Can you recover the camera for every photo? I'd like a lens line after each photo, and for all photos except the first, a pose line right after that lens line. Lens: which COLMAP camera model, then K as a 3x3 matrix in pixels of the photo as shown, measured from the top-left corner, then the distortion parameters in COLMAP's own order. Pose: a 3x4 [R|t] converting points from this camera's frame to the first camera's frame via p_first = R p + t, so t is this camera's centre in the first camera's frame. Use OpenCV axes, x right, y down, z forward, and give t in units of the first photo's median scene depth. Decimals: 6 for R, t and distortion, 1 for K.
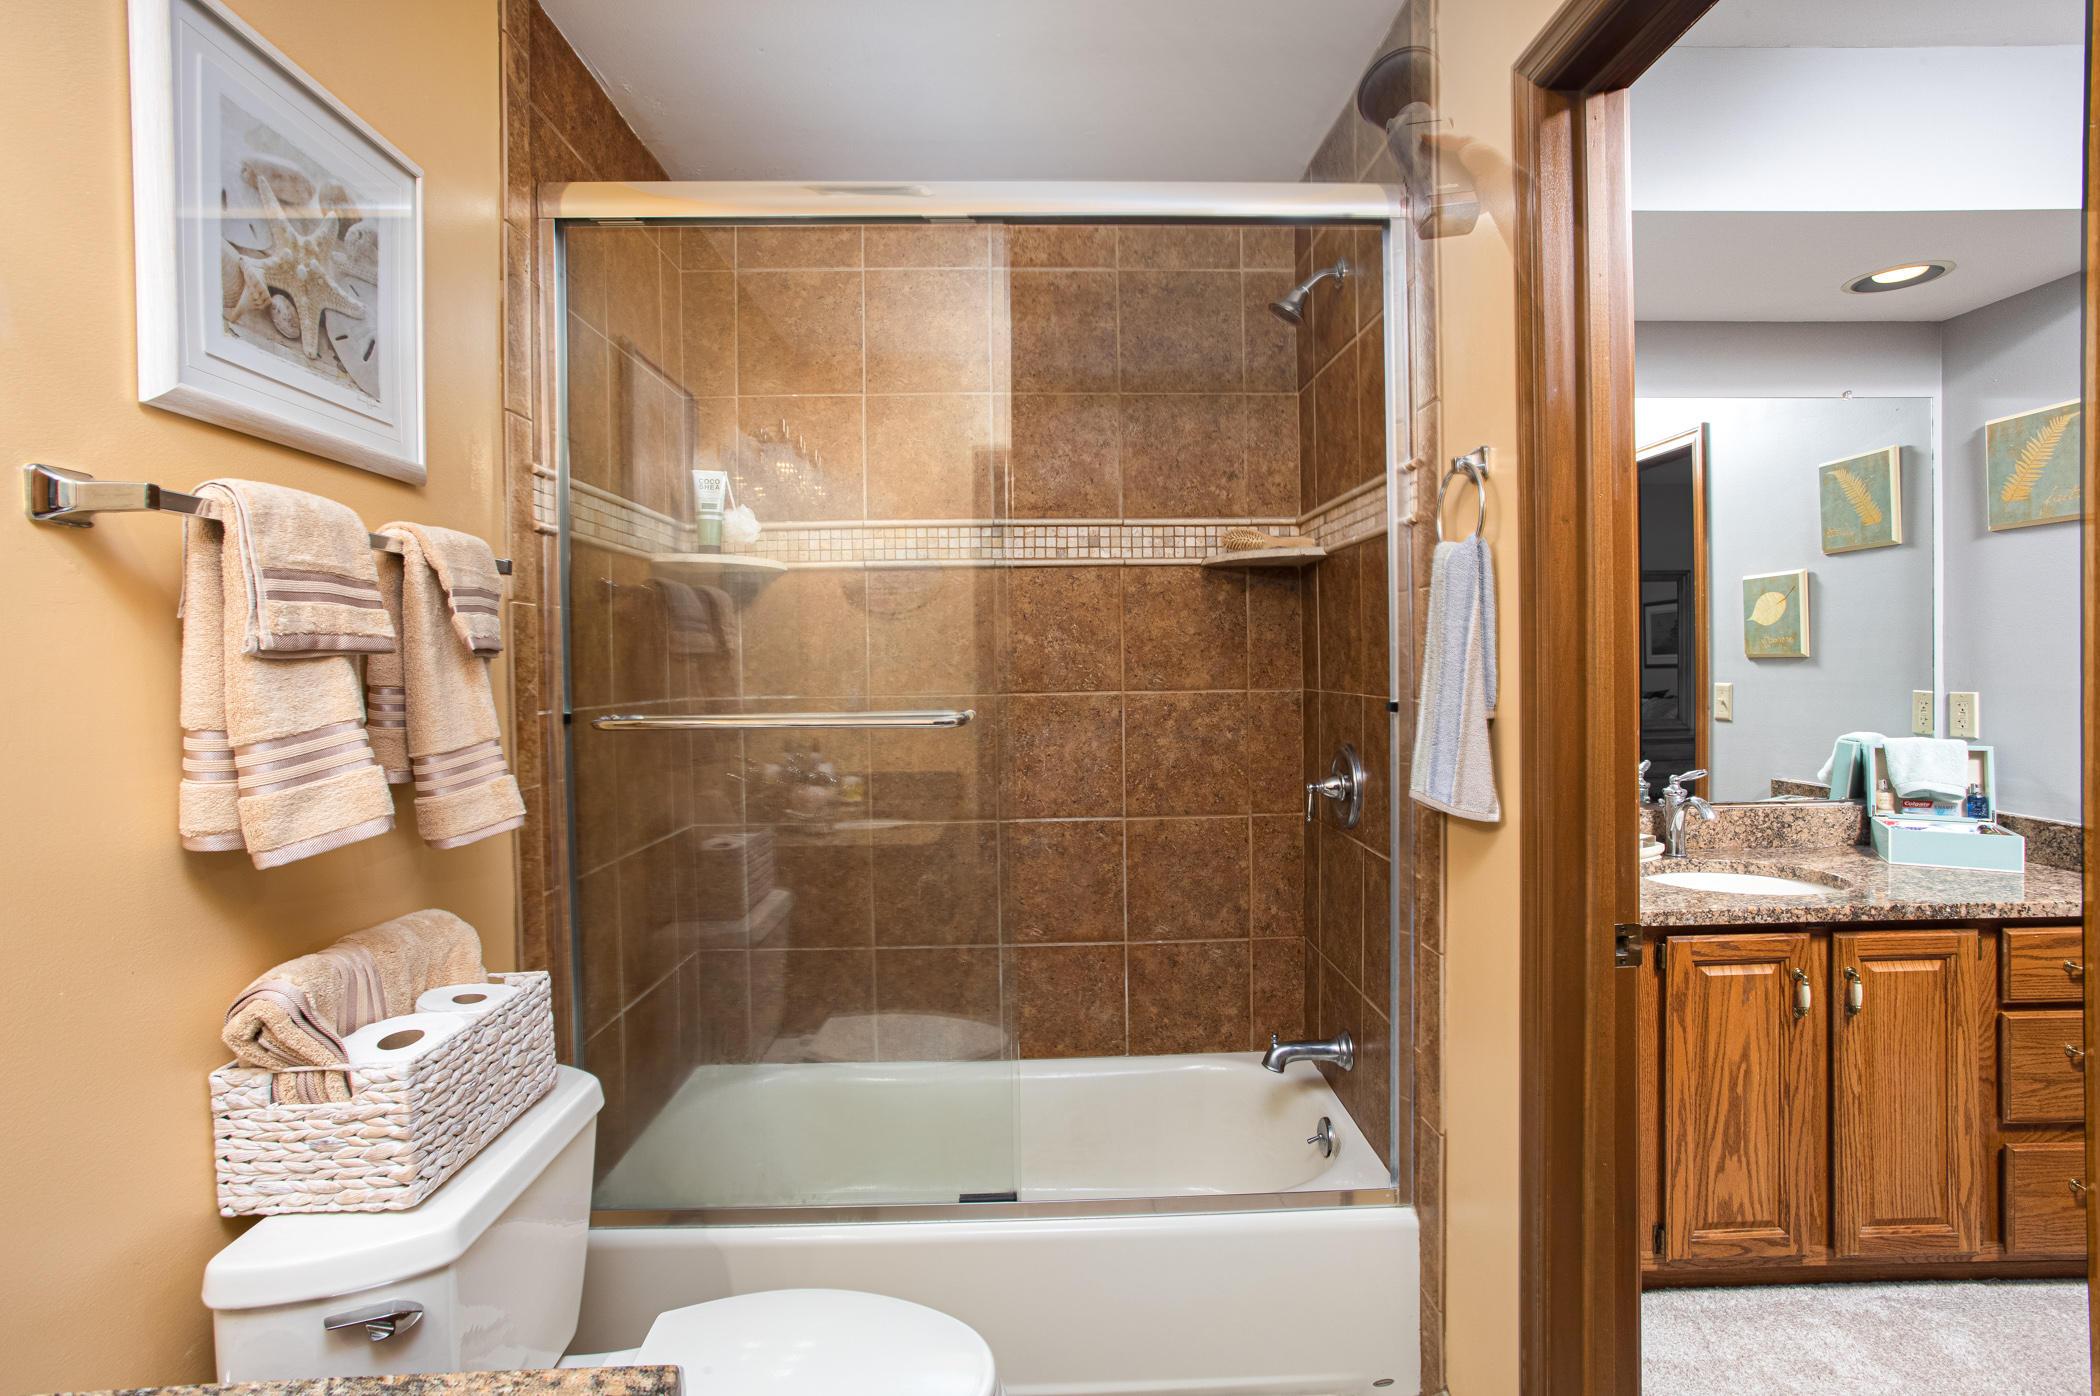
lens RADIAL K [[1004.3, 0, 1053.1], [0, 1004.3, 679.7], [0, 0, 1]] dist [0.000632, 0.000549]
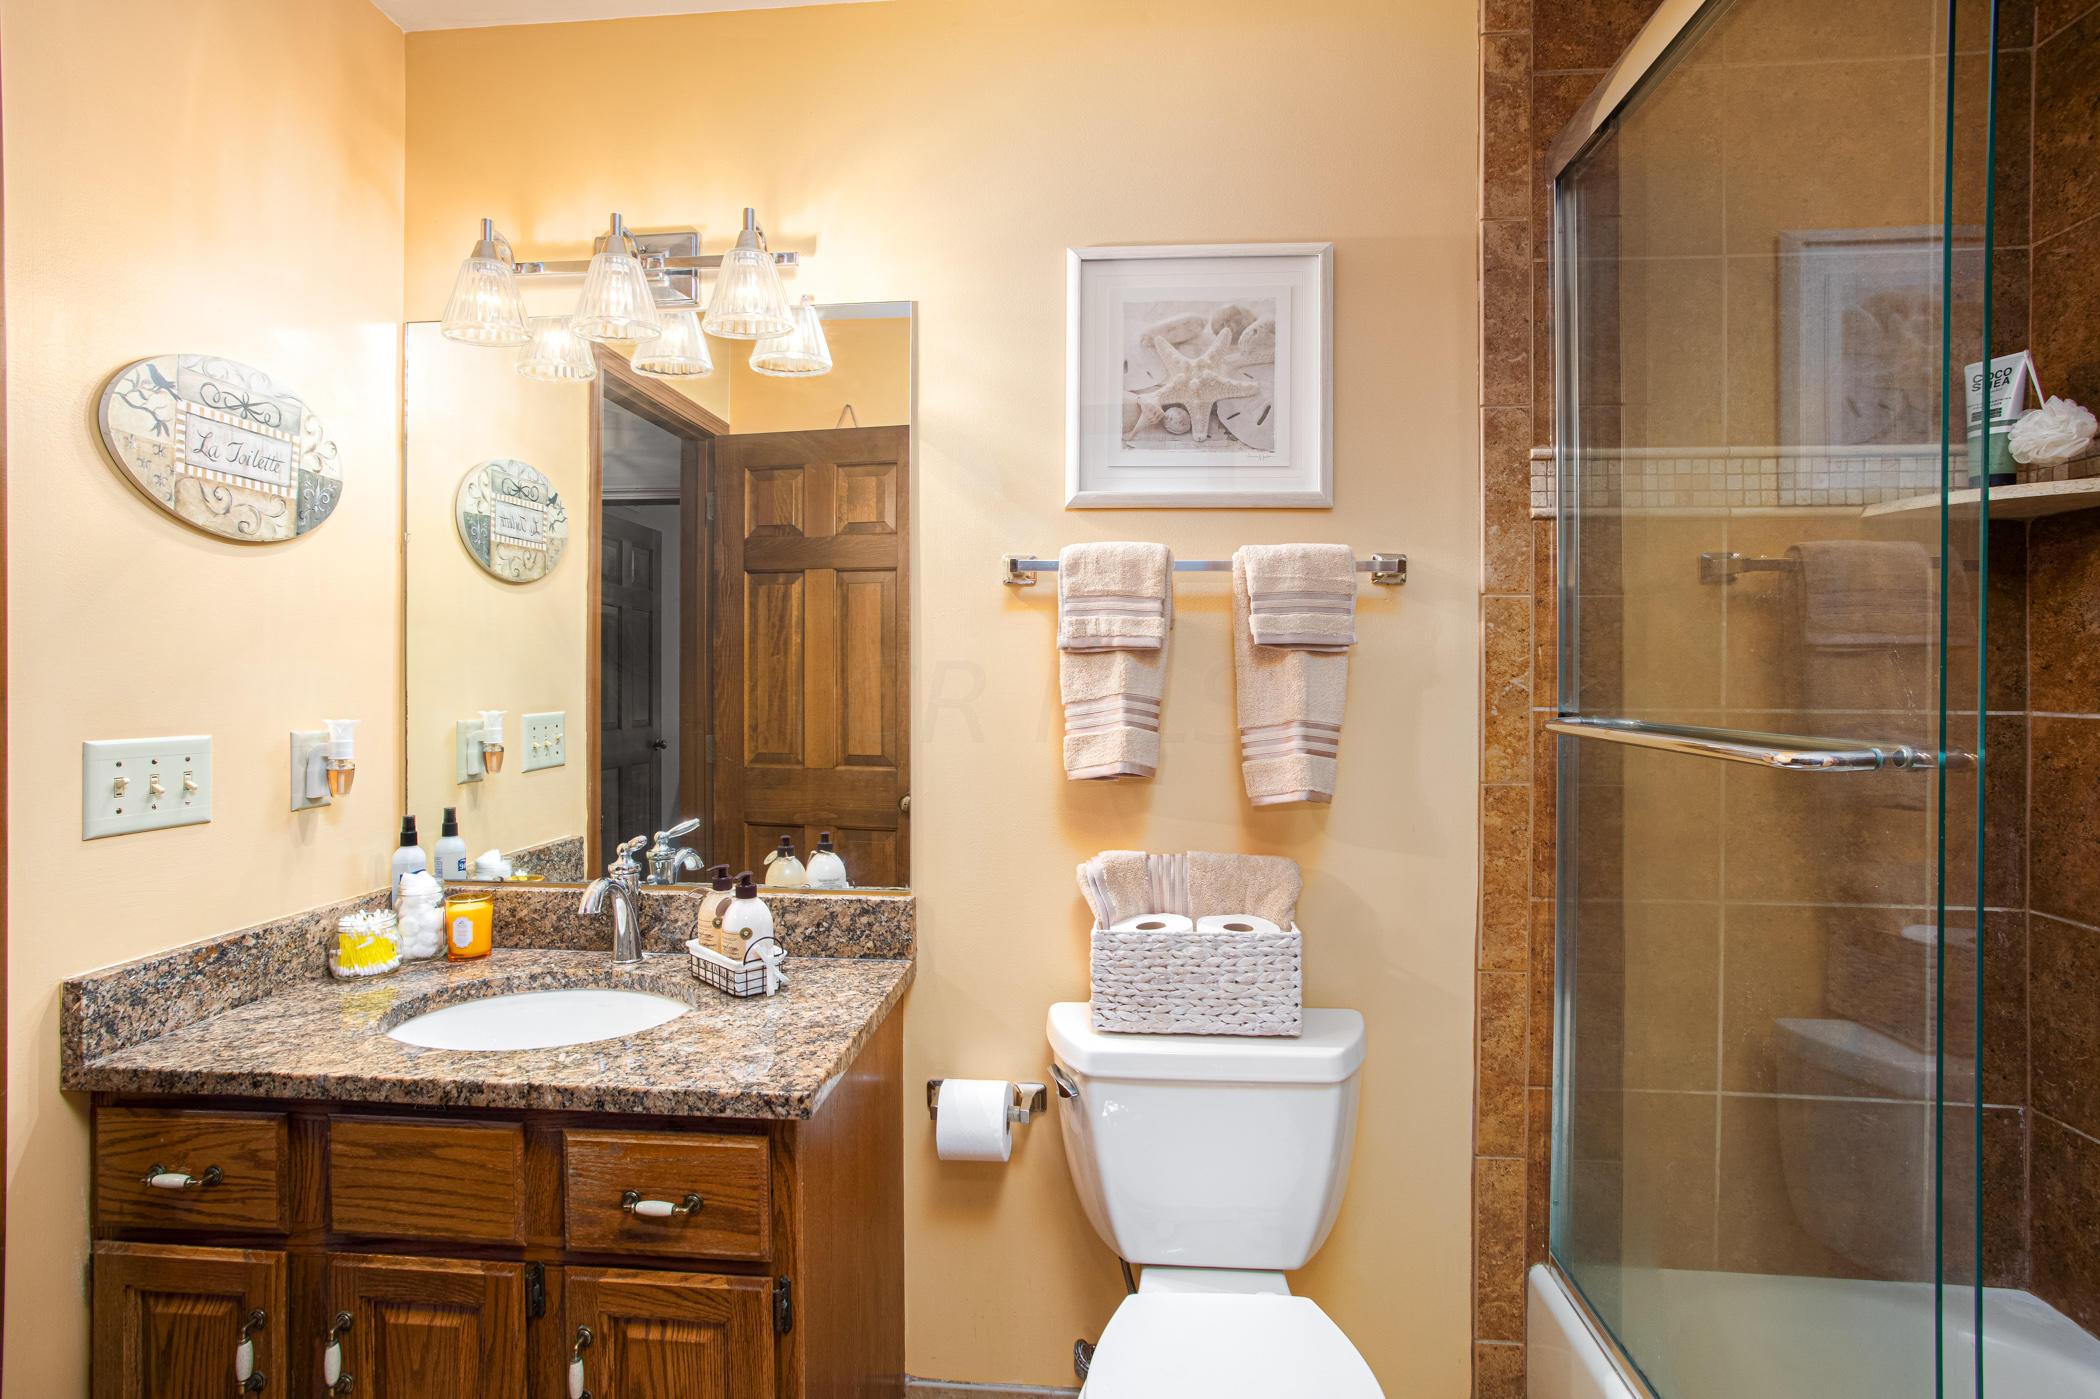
lens RADIAL K [[1035.7, 0, 1041.7], [0, 1035.7, 670.6], [0, 0, 1]] dist [-0.019647, 0.001560]
pose [[-0.123447, 0.006602, -0.992329, 0.682295], [-0.020933, 0.999738, 0.009256, -0.003911], [0.992130, 0.021915, -0.123277, 0.885673]]
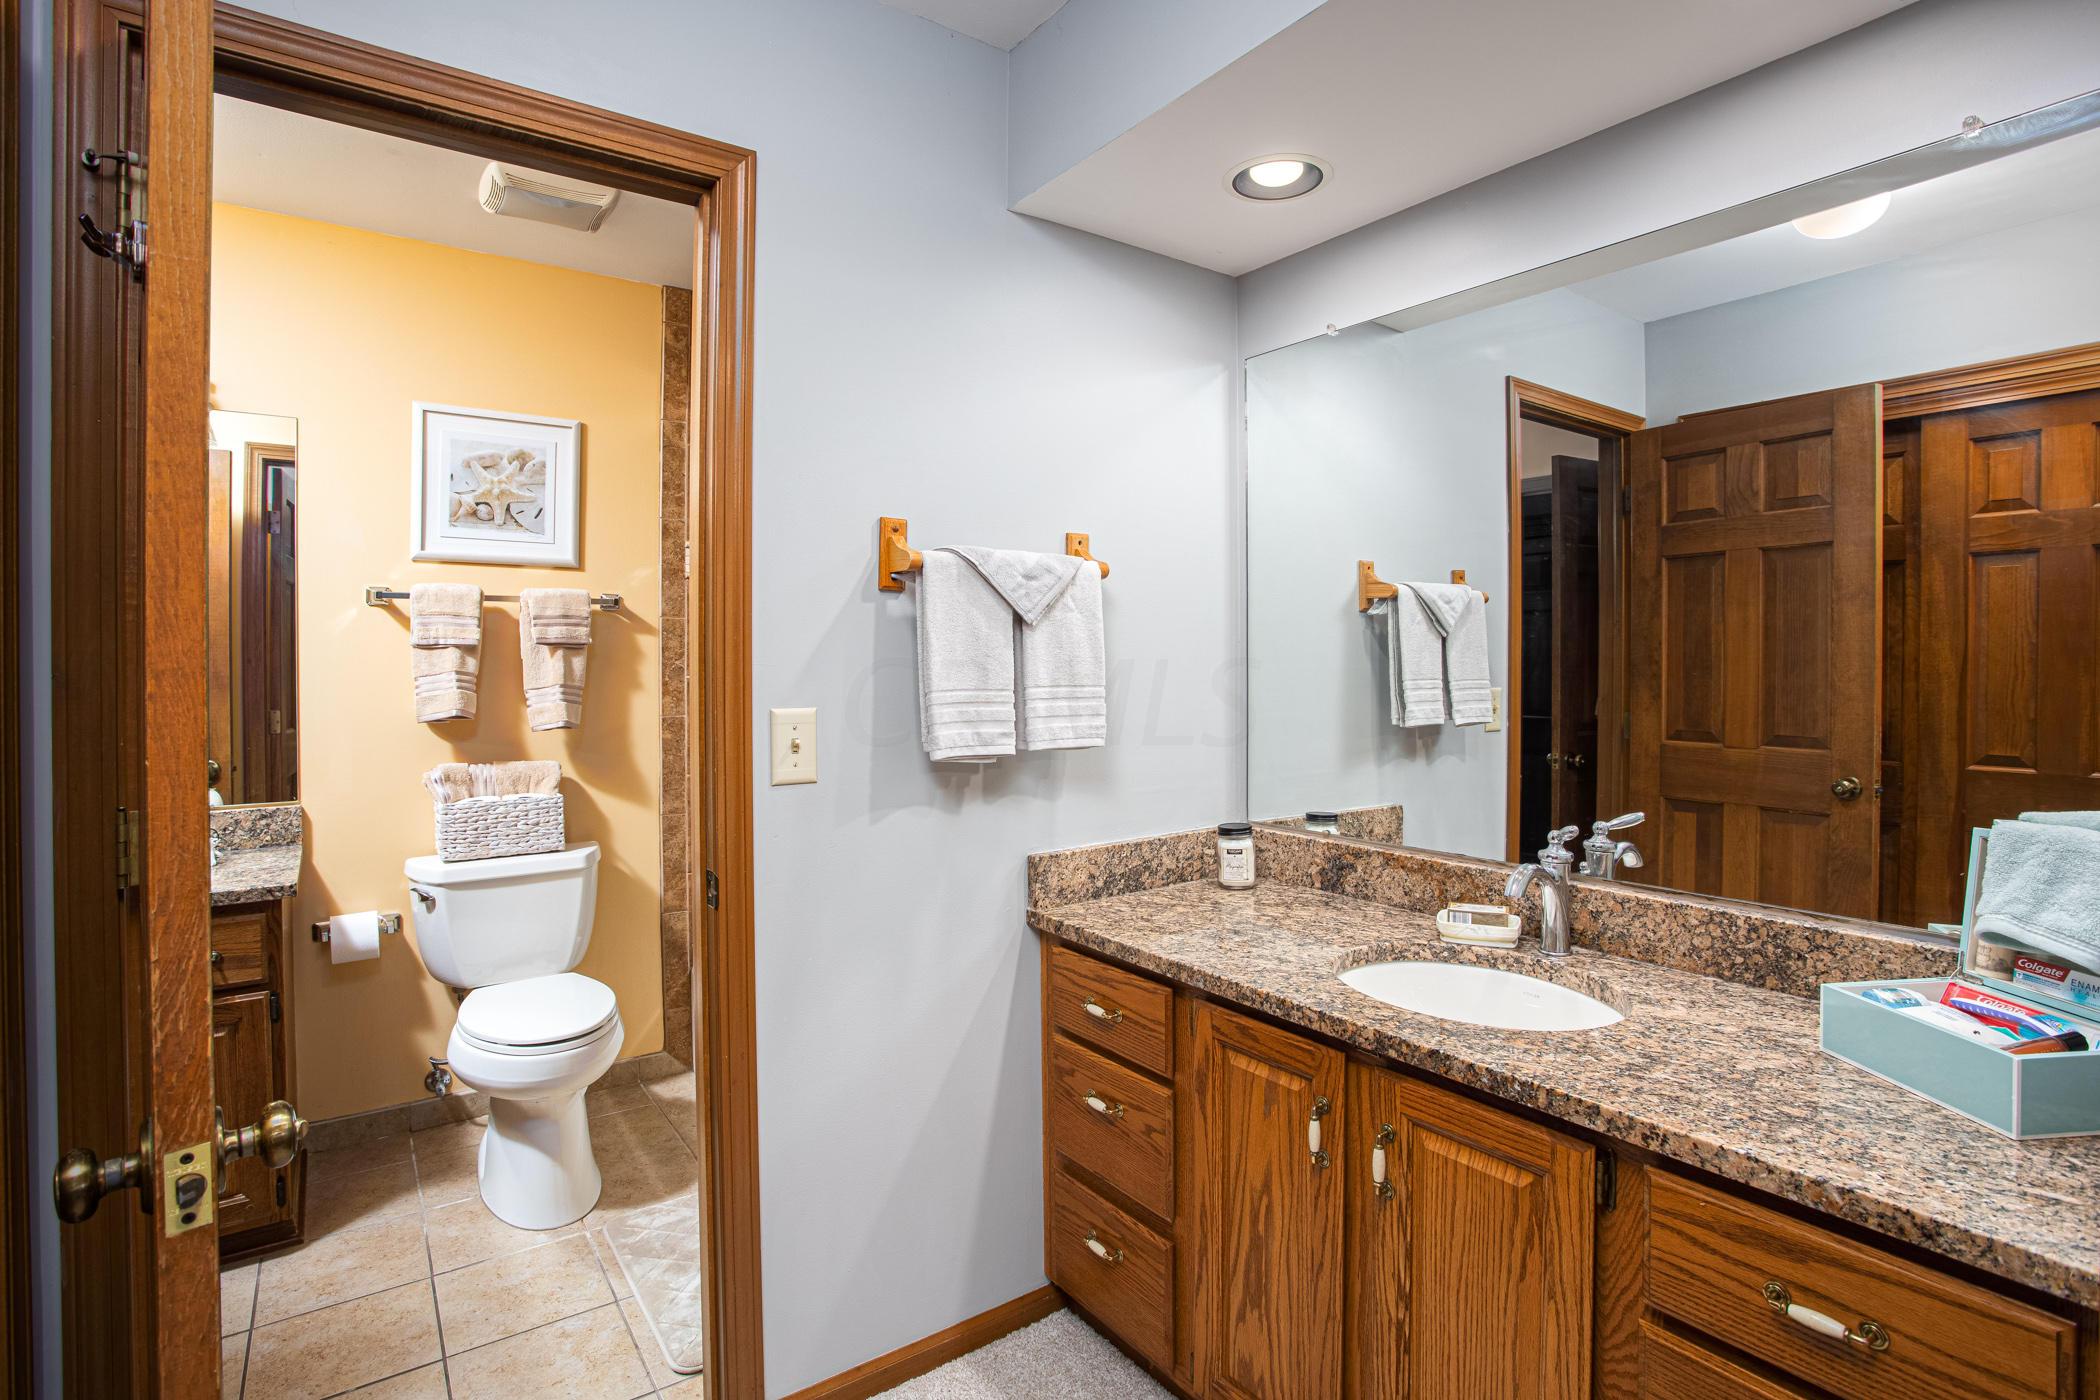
lens RADIAL K [[1033.1, 0, 1054.8], [0, 1033.1, 662.2], [0, 0, 1]] dist [-0.066155, 0.023647]
pose [[0.551458, 0.014614, -0.834075, 1.915946], [-0.020735, 0.999778, 0.003808, -0.020390], [0.833945, 0.015195, 0.551639, 0.706058]]
